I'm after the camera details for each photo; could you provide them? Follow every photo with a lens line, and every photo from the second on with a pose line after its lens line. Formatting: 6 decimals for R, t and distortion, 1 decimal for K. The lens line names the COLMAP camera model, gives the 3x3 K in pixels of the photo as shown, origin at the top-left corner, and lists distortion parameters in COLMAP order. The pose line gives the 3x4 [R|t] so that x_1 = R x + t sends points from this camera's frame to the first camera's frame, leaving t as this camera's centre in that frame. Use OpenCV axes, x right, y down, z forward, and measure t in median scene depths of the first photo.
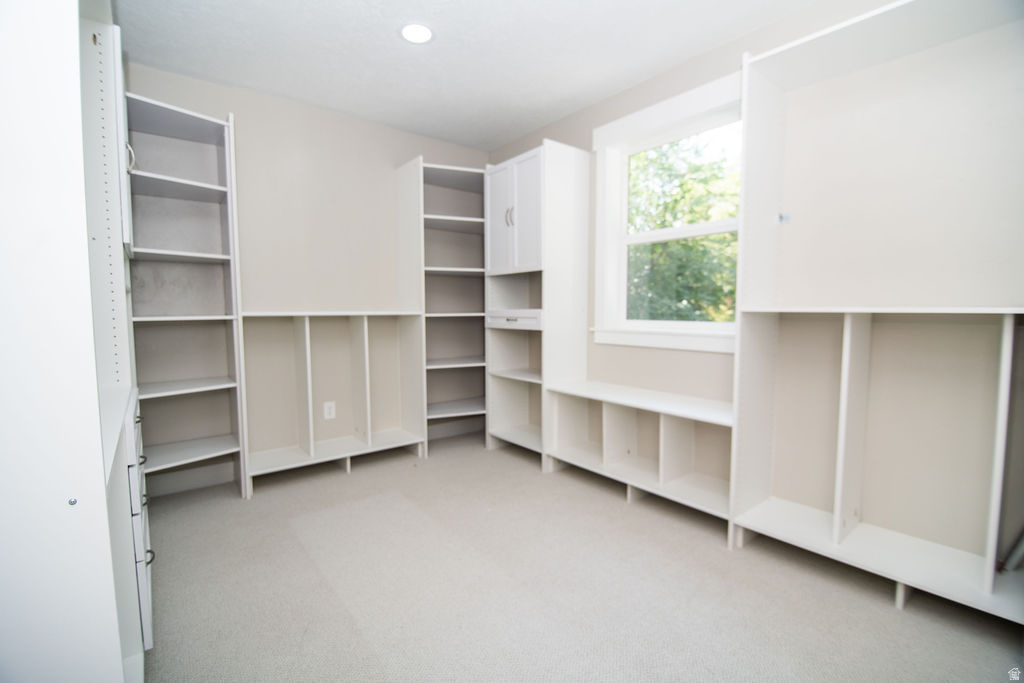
lens RADIAL K [[453.8, 0, 510.8], [0, 453.8, 341.4], [0, 0, 1]] dist [-0.010382, -0.006628]
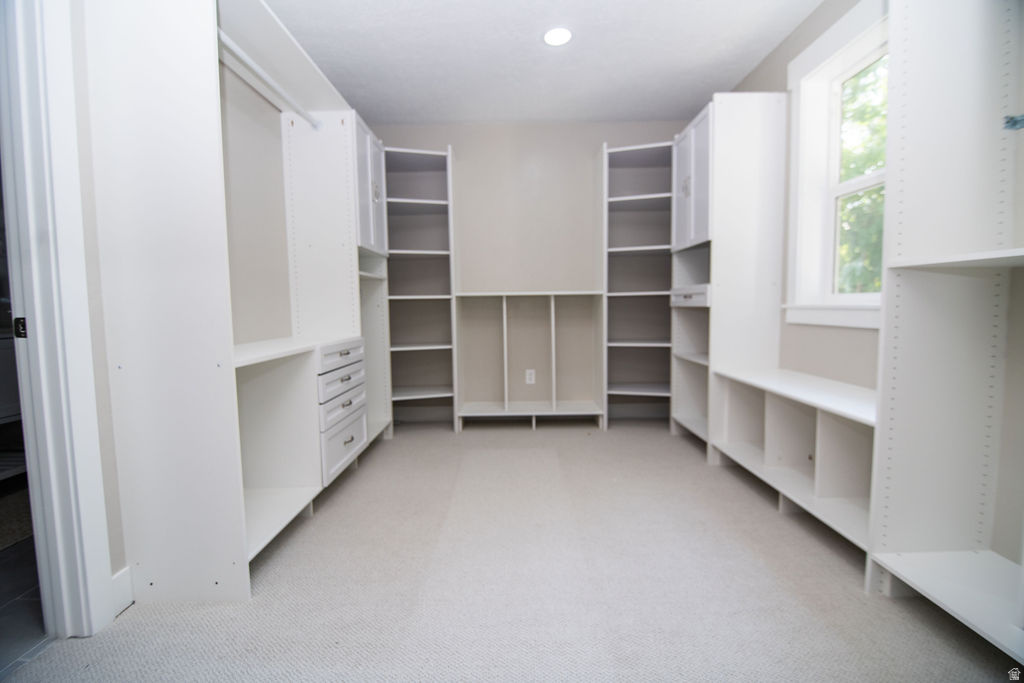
lens RADIAL K [[453.8, 0, 505.1], [0, 453.8, 341.0], [0, 0, 1]] dist [-0.010382, -0.006628]
pose [[0.772977, 0.039793, -0.633184, 0.306667], [-0.032495, 0.999204, 0.023126, 0.033326], [0.633601, 0.002700, 0.773655, 0.041866]]
